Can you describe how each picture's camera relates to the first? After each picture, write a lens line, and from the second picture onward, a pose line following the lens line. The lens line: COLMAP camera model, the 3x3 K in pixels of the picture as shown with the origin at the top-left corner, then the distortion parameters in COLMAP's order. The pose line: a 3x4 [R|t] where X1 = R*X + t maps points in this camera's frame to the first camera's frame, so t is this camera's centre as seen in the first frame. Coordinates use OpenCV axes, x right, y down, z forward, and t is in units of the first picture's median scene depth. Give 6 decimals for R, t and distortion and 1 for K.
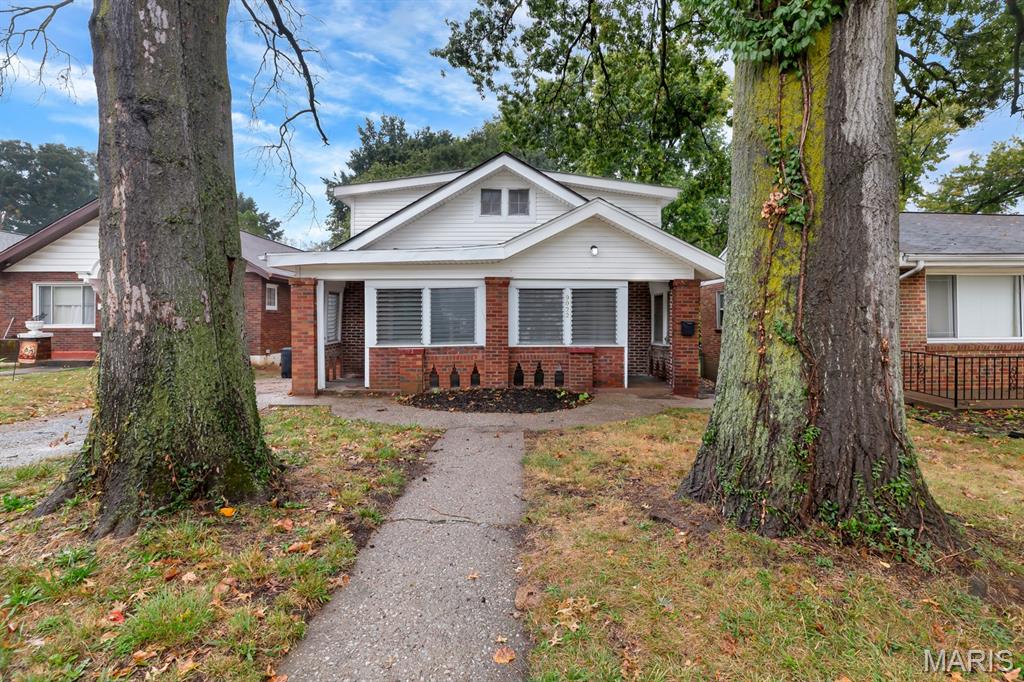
lens RADIAL K [[477.6, 0, 512.2], [0, 477.6, 315.4], [0, 0, 1]] dist [0.002250, 0.000176]
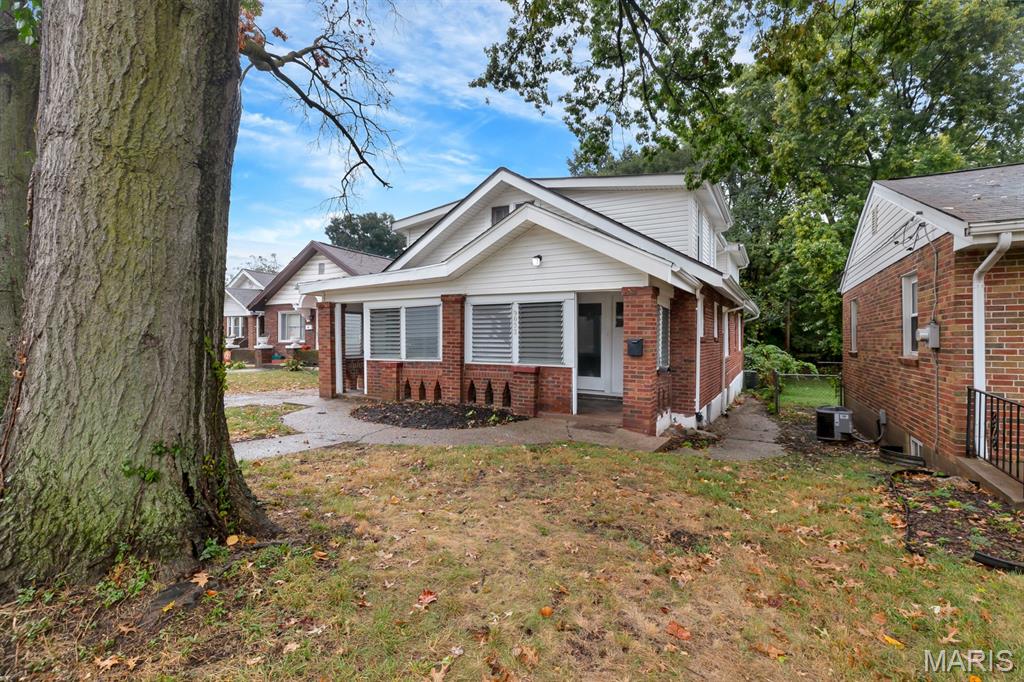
lens RADIAL K [[465.4, 0, 518.8], [0, 465.4, 338.6], [0, 0, 1]] dist [0.000561, -0.000156]
pose [[0.862118, 0.004187, -0.506690, 0.586397], [-0.001142, 0.999979, 0.006319, 0.007689], [0.506706, -0.004869, 0.862105, 0.215224]]
